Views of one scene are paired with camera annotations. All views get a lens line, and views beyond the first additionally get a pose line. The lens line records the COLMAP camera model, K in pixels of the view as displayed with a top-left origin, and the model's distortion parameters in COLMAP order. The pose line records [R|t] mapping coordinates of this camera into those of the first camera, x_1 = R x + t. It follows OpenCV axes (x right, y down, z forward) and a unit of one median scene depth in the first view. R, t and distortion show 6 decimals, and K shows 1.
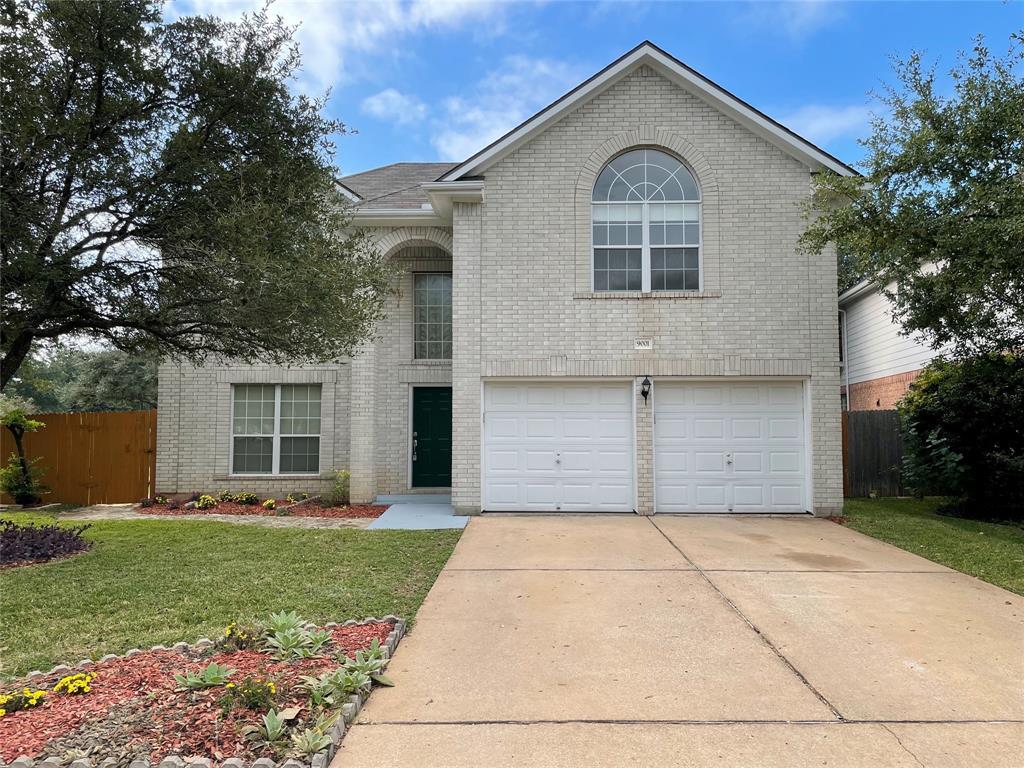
lens RADIAL K [[775.7, 0, 513.5], [0, 775.7, 376.5], [0, 0, 1]] dist [0.065880, -0.075125]
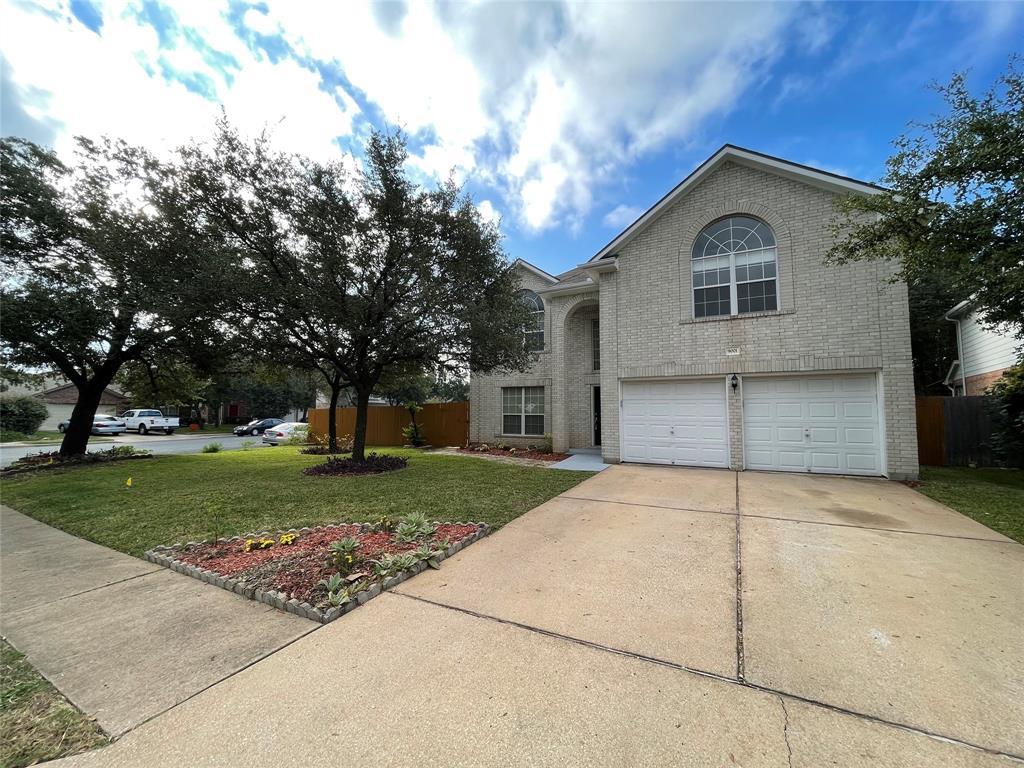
lens RADIAL K [[410.5, 0, 508.8], [0, 410.5, 384.0], [0, 0, 1]] dist [-0.002621, -0.000108]
pose [[0.889605, -0.029225, -0.455794, 0.143270], [0.027158, 0.999570, -0.011084, 0.015724], [0.455922, -0.002518, 0.890016, 0.136150]]
